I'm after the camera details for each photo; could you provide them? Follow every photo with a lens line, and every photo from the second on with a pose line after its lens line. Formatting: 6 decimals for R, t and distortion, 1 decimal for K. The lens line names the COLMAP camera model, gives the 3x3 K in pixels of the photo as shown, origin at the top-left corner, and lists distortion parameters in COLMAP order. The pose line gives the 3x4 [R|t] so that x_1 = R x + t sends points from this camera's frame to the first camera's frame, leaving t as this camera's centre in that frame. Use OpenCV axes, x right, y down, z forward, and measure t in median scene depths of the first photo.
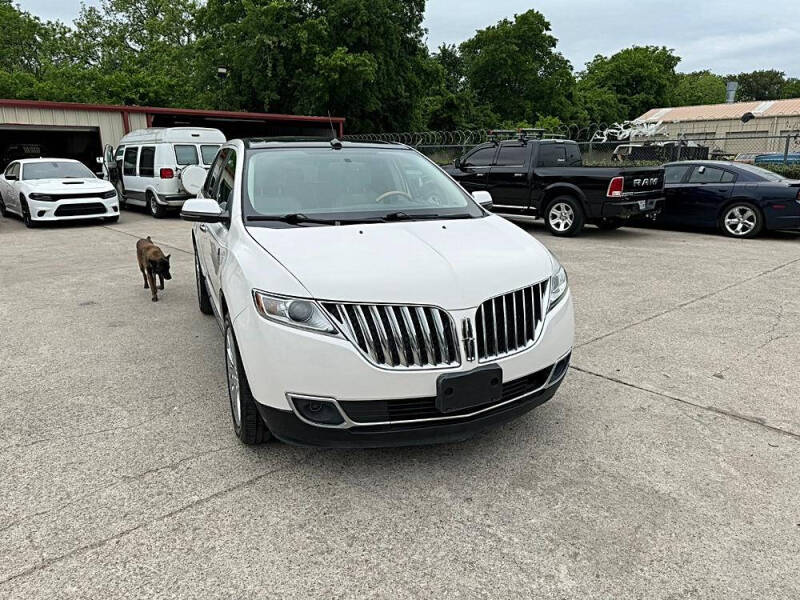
lens RADIAL K [[561.1, 0, 399.1], [0, 561.1, 302.7], [0, 0, 1]] dist [0.053163, -0.066569]
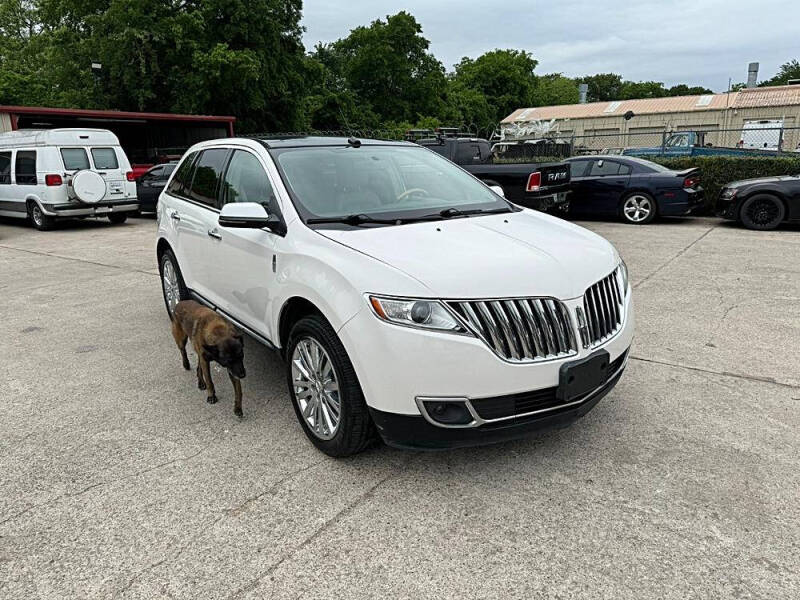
lens RADIAL K [[561.1, 0, 403.0], [0, 561.1, 305.4], [0, 0, 1]] dist [0.053163, -0.066569]
pose [[0.974187, -0.074423, 0.213122, -0.092366], [0.073497, 0.997220, 0.012278, -0.002516], [-0.213444, 0.003702, 0.976948, 0.012879]]
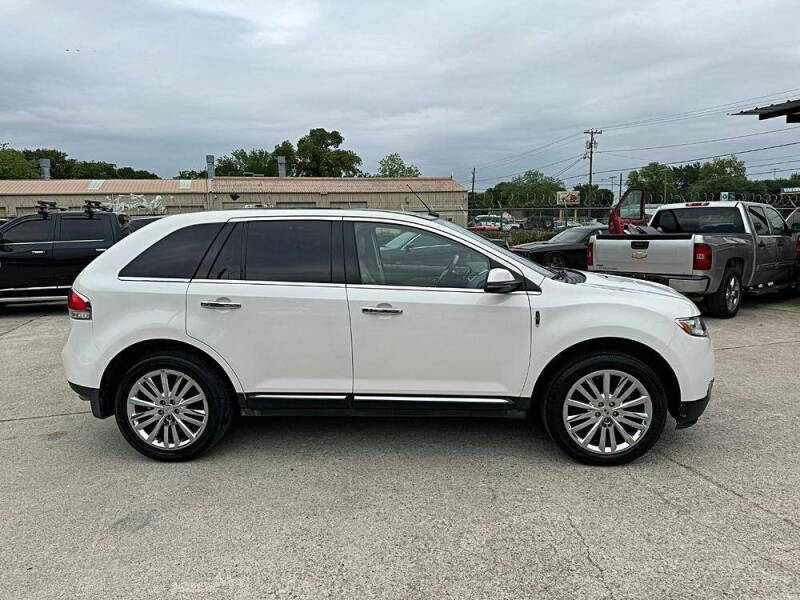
lens RADIAL K [[561.1, 0, 396.8], [0, 561.1, 301.9], [0, 0, 1]] dist [0.053163, -0.066569]
pose [[0.430823, -0.130246, 0.892988, -0.401381], [0.241752, 0.970020, 0.024848, -0.059621], [-0.869453, 0.205176, 0.449394, 0.220756]]
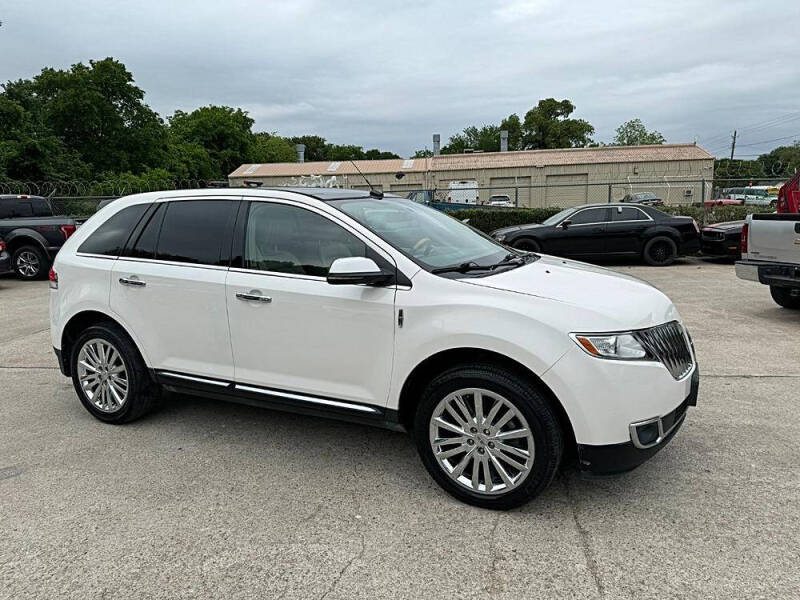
lens RADIAL K [[561.1, 0, 403.6], [0, 561.1, 299.8], [0, 0, 1]] dist [0.053163, -0.066569]
pose [[0.748974, -0.126165, 0.650477, -0.258968], [0.185612, 0.982350, -0.023184, -0.026555], [-0.636071, 0.138101, 0.759172, 0.096619]]
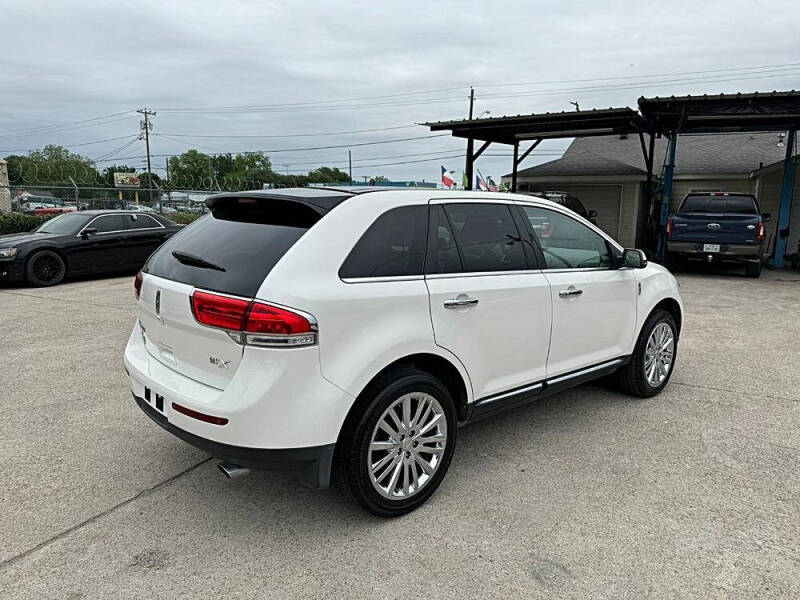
lens RADIAL K [[561.1, 0, 404.8], [0, 561.1, 304.1], [0, 0, 1]] dist [0.053163, -0.066569]
pose [[-0.338822, -0.160442, 0.927070, -0.397386], [0.226890, 0.942338, 0.246008, -0.145156], [-0.913083, 0.293696, -0.282882, 0.550482]]
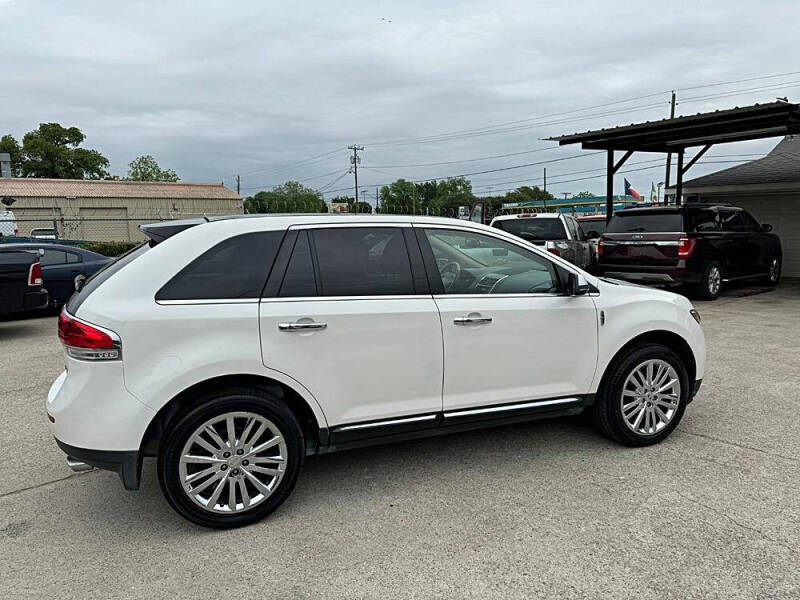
lens RADIAL K [[561.1, 0, 400.5], [0, 561.1, 301.3], [0, 0, 1]] dist [0.053163, -0.066569]
pose [[0.017873, -0.126160, 0.991849, -0.423811], [0.269185, 0.955986, 0.116747, -0.104533], [-0.962923, 0.264905, 0.051047, 0.388641]]
